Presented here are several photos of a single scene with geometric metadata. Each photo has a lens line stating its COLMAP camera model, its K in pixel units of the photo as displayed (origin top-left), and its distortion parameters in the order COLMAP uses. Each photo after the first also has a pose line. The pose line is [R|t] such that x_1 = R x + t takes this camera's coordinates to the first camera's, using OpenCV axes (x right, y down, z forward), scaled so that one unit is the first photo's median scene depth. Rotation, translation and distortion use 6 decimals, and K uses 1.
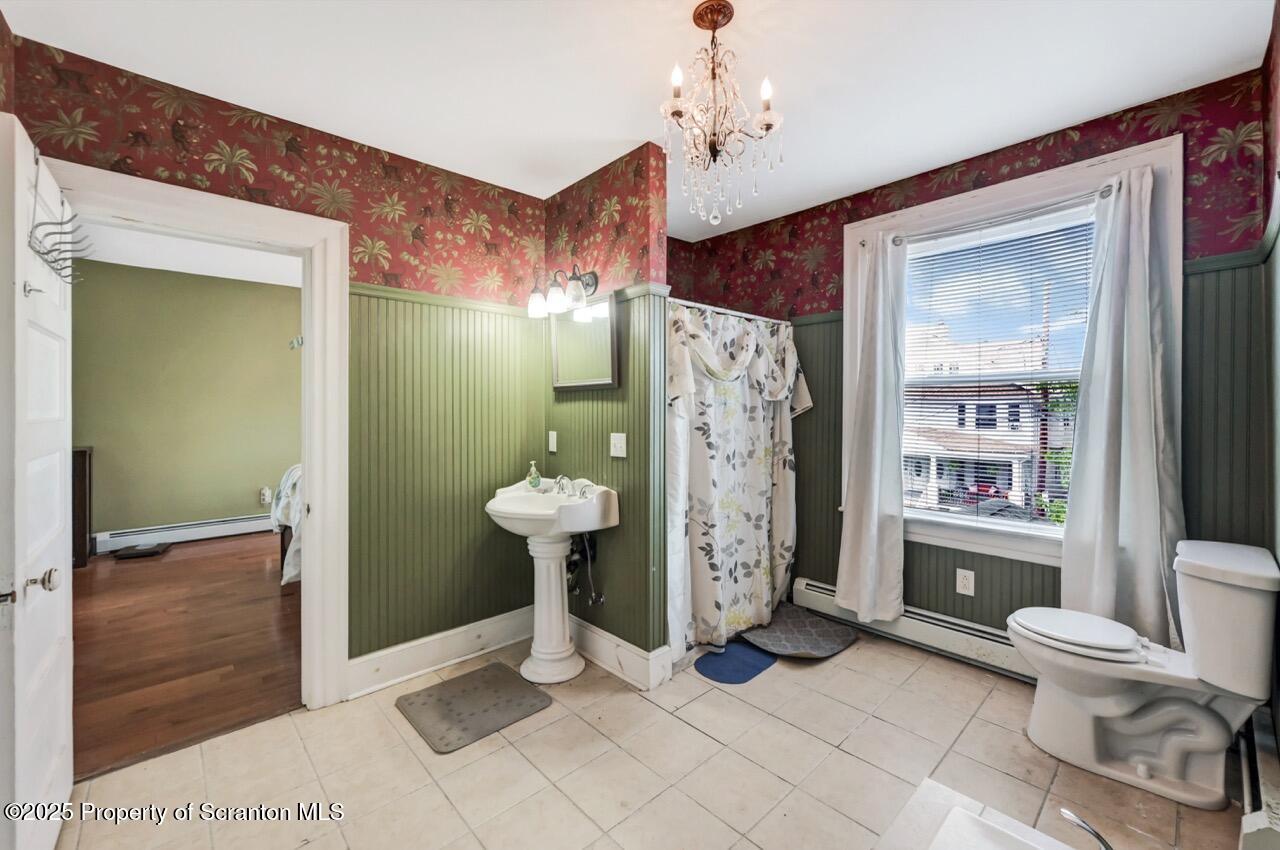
lens RADIAL K [[511.2, 0, 644.7], [0, 511.2, 417.2], [0, 0, 1]] dist [-0.001908, 0.001281]
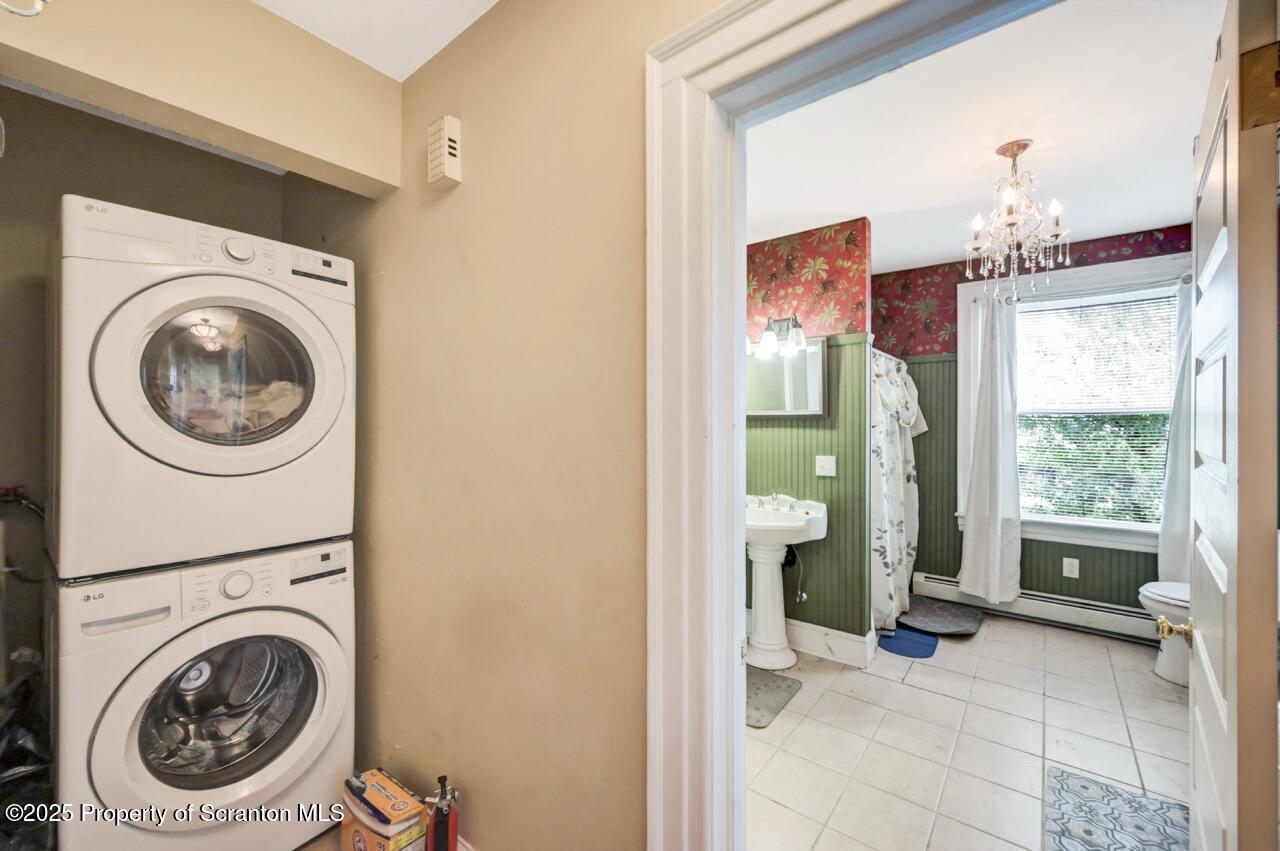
lens RADIAL K [[511.2, 0, 627.1], [0, 511.2, 426.0], [0, 0, 1]] dist [-0.001908, 0.001281]
pose [[0.987007, 0.000859, 0.160676, -0.669584], [-0.000434, 0.999996, -0.002682, -0.033964], [-0.160677, 0.002577, 0.987004, -0.099244]]
